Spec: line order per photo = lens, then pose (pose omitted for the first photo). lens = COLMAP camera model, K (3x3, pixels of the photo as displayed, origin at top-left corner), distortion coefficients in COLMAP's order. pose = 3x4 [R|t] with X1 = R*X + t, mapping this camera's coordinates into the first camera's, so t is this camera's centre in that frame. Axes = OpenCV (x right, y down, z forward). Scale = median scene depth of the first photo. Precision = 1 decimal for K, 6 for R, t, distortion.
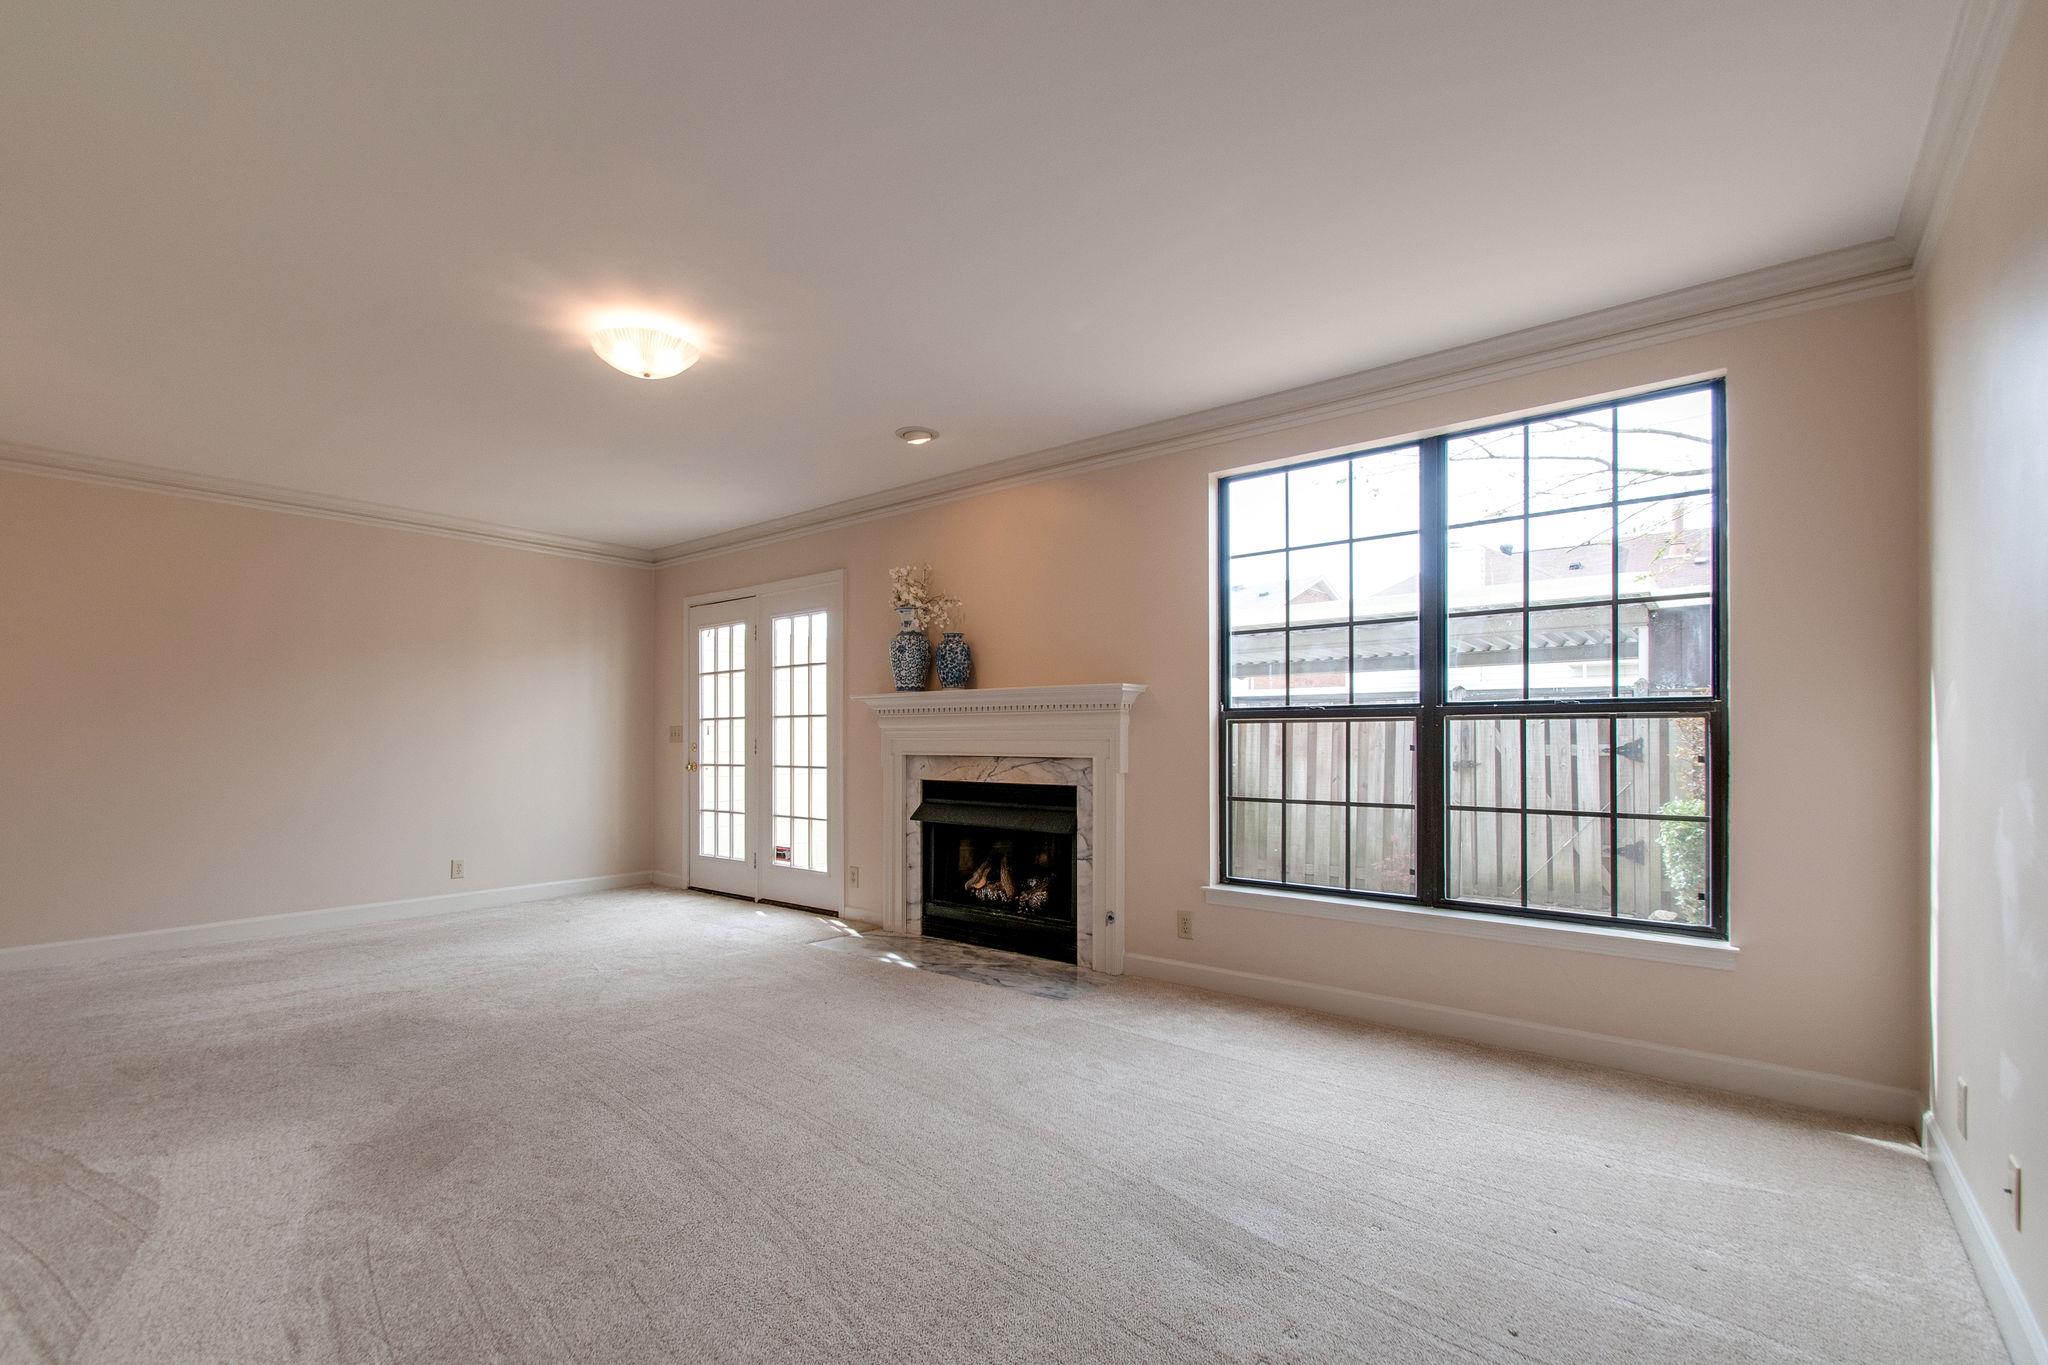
lens RADIAL K [[928.7, 0, 1019.1], [0, 928.7, 740.7], [0, 0, 1]] dist [-0.003436, -0.000215]
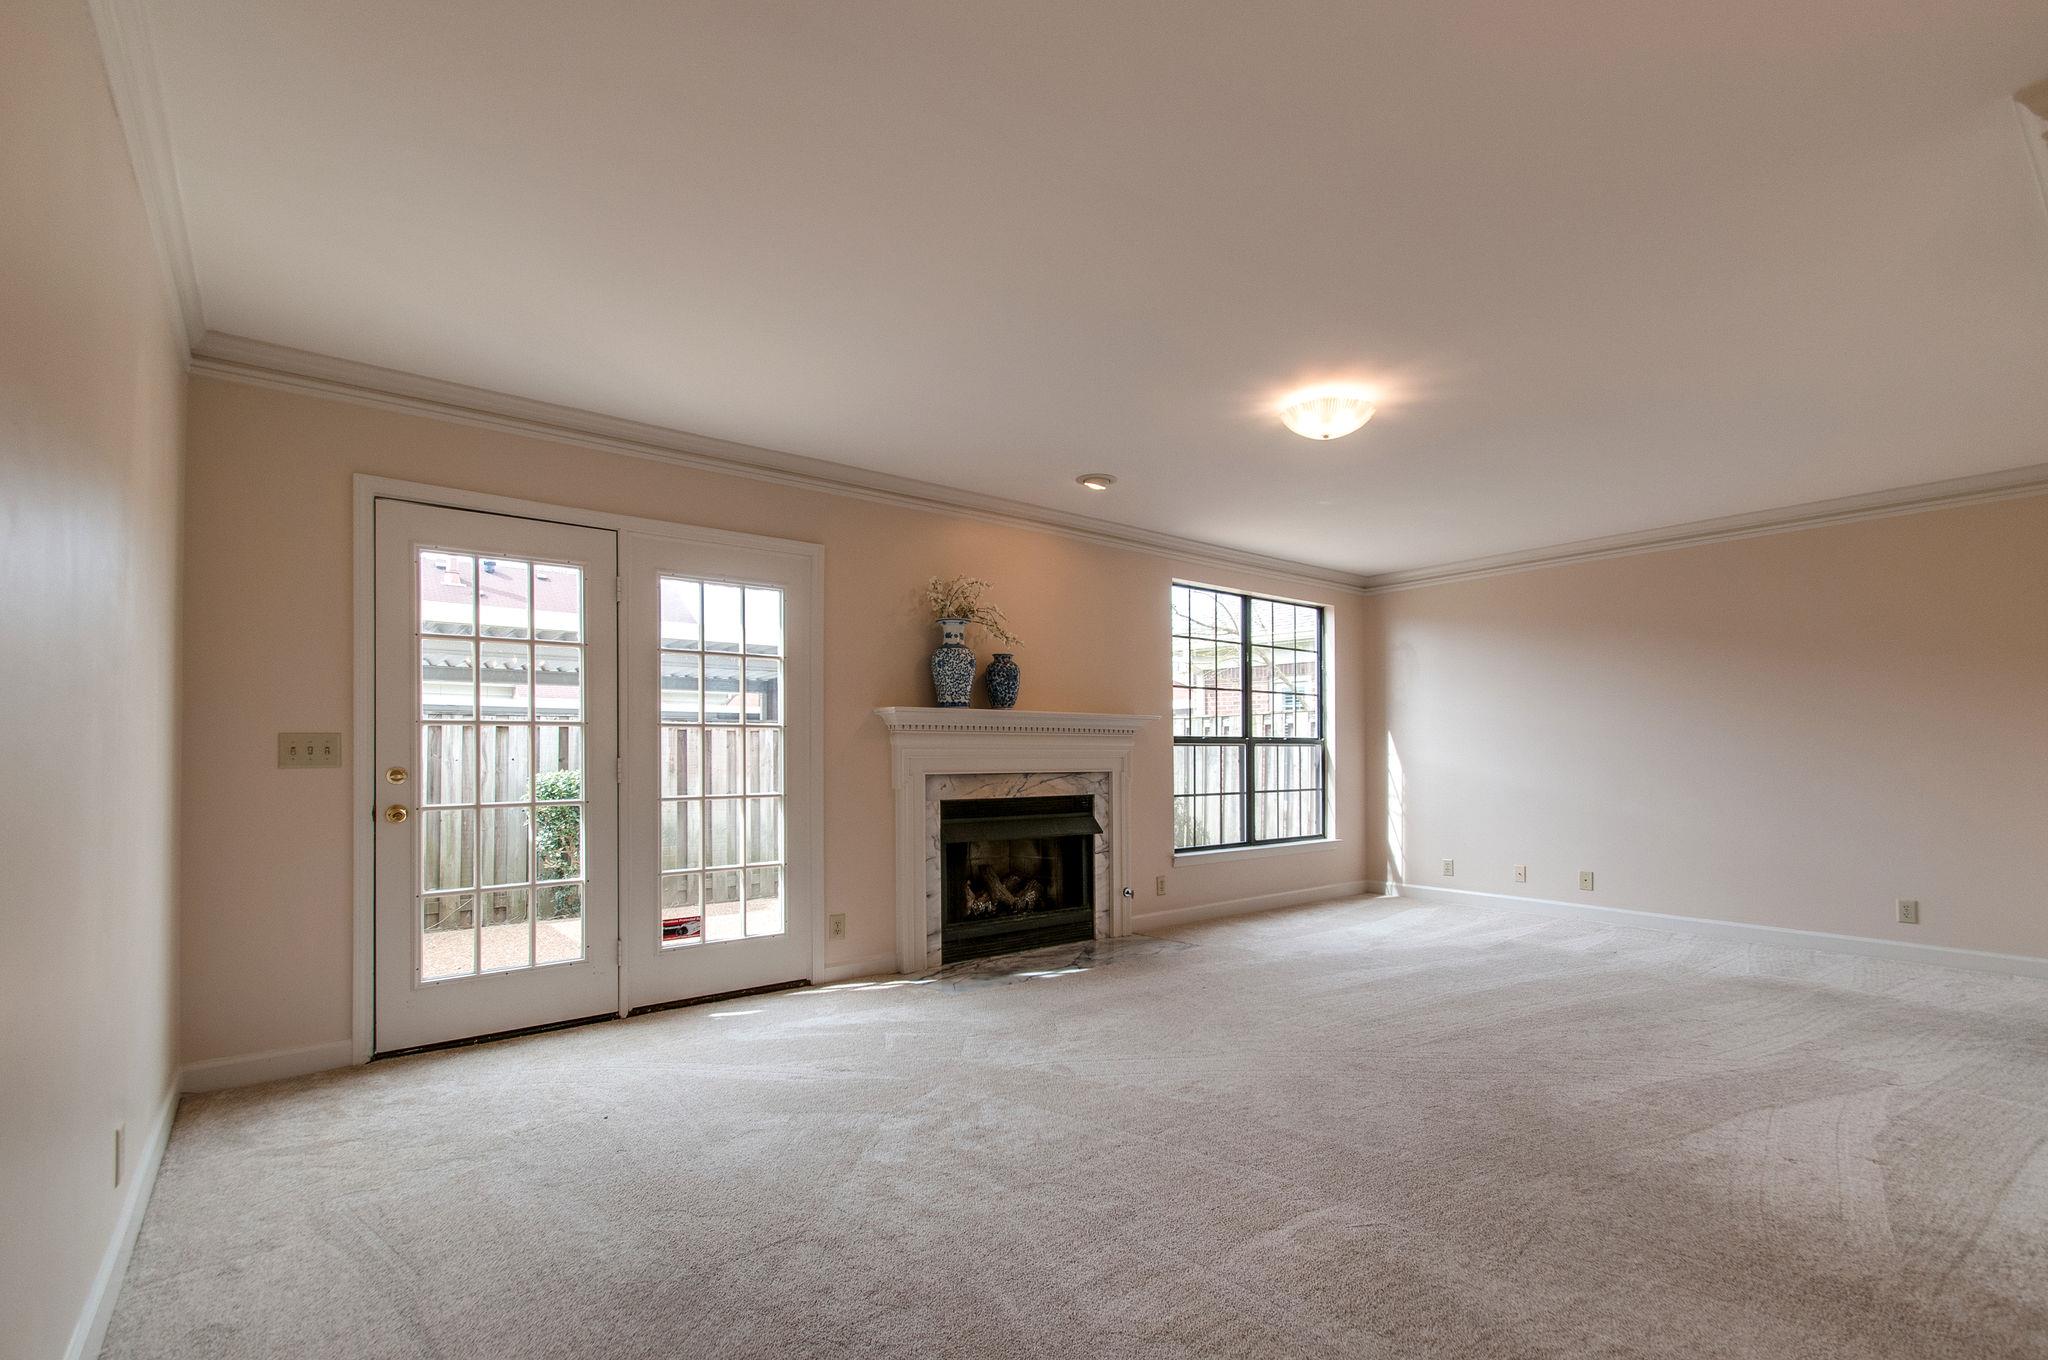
lens RADIAL K [[903.9, 0, 1033.8], [0, 903.9, 751.8], [0, 0, 1]] dist [0.000339, -0.000009]
pose [[0.211494, 0.003279, 0.977374, -1.033804], [0.004617, 0.999980, -0.004354, -0.003125], [-0.977368, 0.005433, 0.211474, 0.748155]]
